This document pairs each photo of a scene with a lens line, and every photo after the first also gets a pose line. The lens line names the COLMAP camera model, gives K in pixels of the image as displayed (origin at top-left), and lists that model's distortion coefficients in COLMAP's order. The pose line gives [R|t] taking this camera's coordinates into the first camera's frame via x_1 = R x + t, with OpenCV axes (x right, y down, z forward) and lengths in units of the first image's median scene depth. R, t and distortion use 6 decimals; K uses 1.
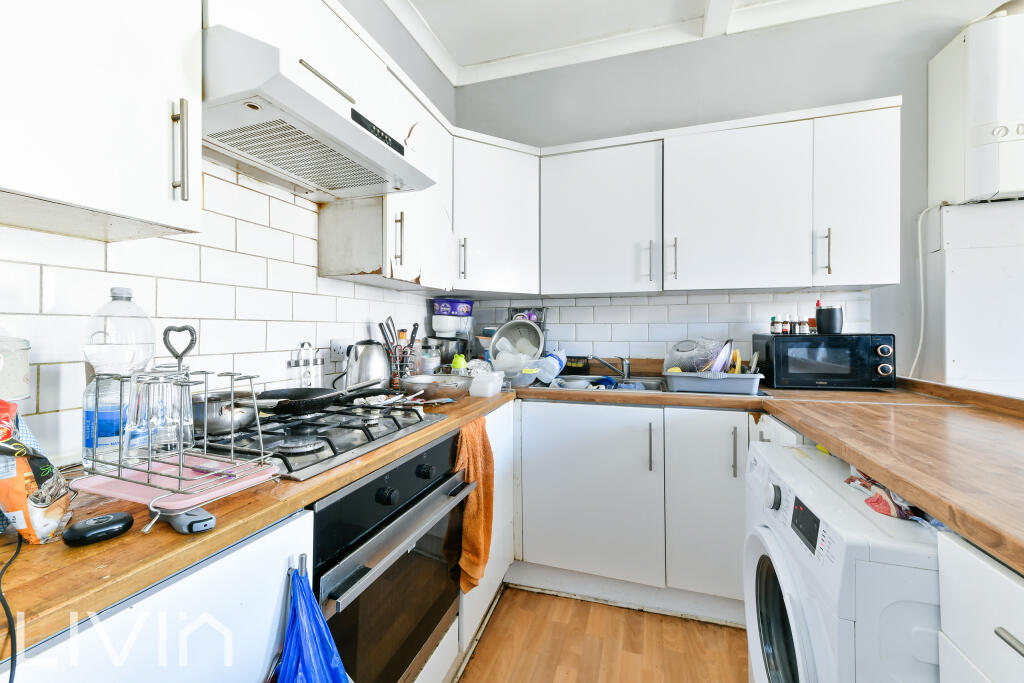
lens RADIAL K [[401.2, 0, 515.7], [0, 401.2, 333.6], [0, 0, 1]] dist [-0.001261, -0.000110]
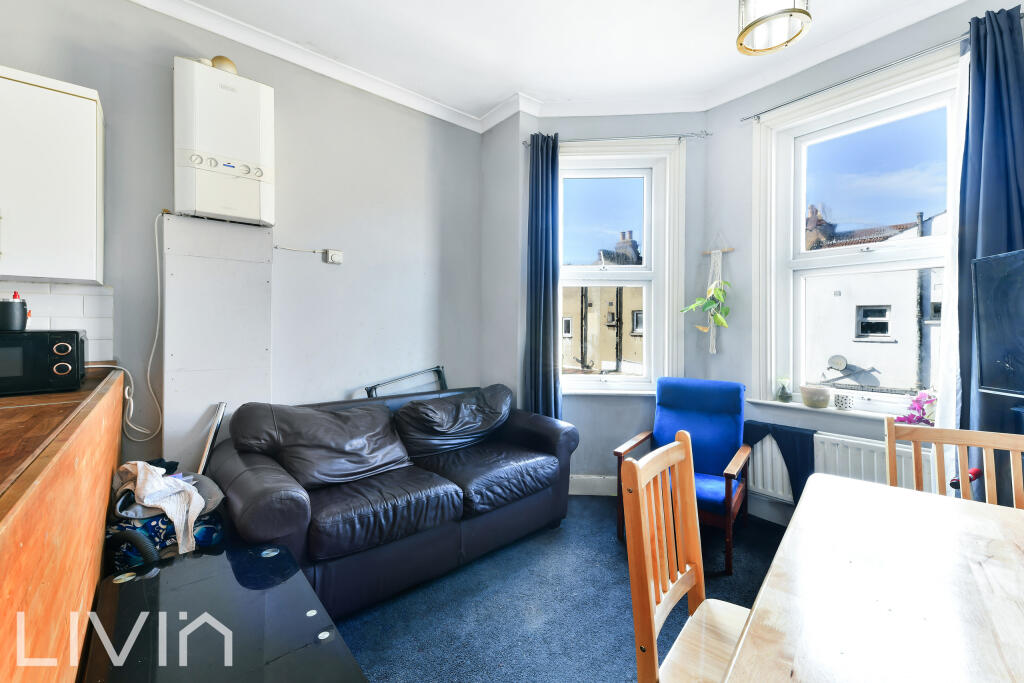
lens RADIAL K [[417.8, 0, 506.4], [0, 417.8, 332.3], [0, 0, 1]] dist [0.015986, -0.005550]
pose [[0.543904, 0.000493, 0.839147, 0.610614], [-0.002673, 0.999996, 0.001145, 0.000167], [-0.839143, -0.002866, 0.543903, -0.403932]]
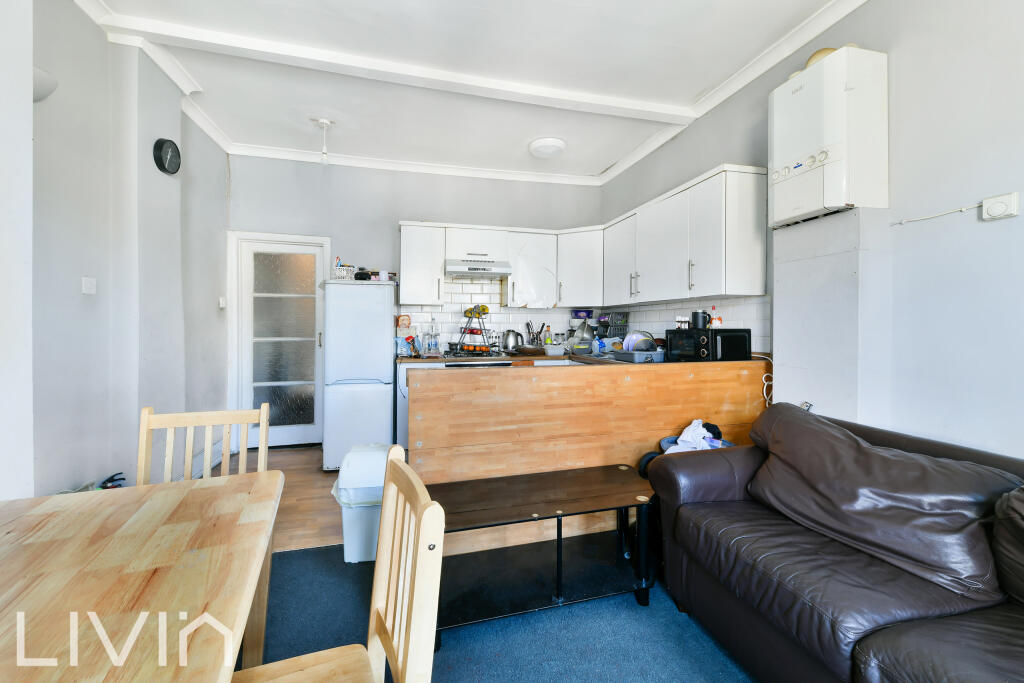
lens RADIAL K [[412.4, 0, 511.8], [0, 412.4, 324.1], [0, 0, 1]] dist [-0.001828, -0.000180]
pose [[0.538144, -0.003502, -0.842846, 1.708412], [-0.004701, 0.999963, -0.007156, -0.004092], [0.842840, 0.007813, 0.538108, -0.411226]]
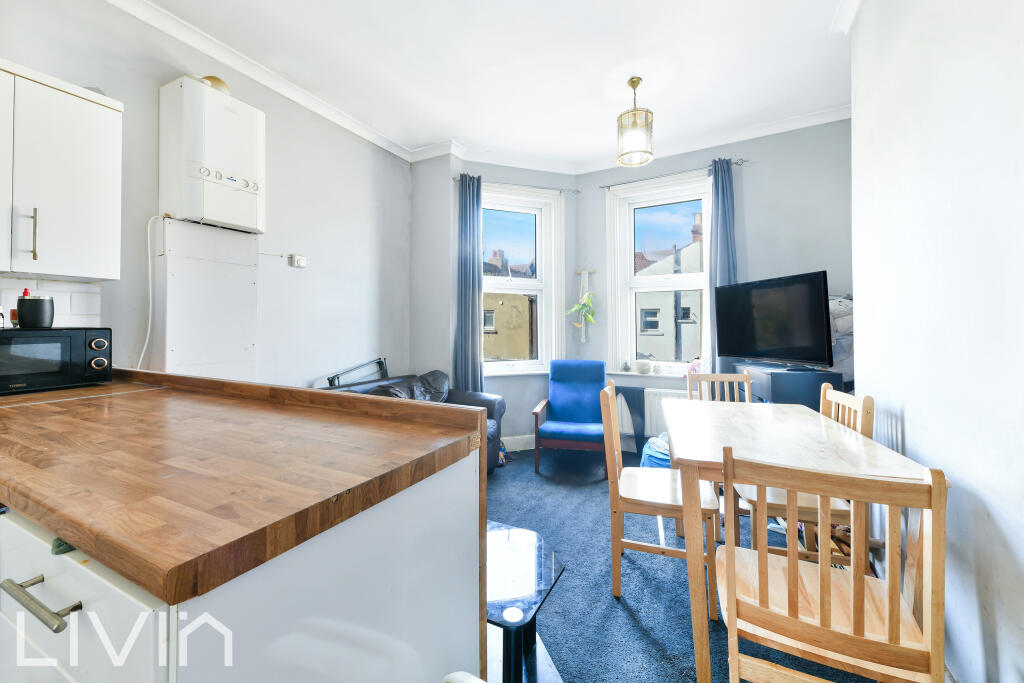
lens RADIAL K [[412.4, 0, 511.8], [0, 412.4, 324.1], [0, 0, 1]] dist [-0.001828, -0.000180]
pose [[0.165085, 0.012105, 0.986205, 0.064517], [0.003358, 0.999912, -0.012835, 0.007925], [-0.986274, 0.005431, 0.165030, -0.183398]]
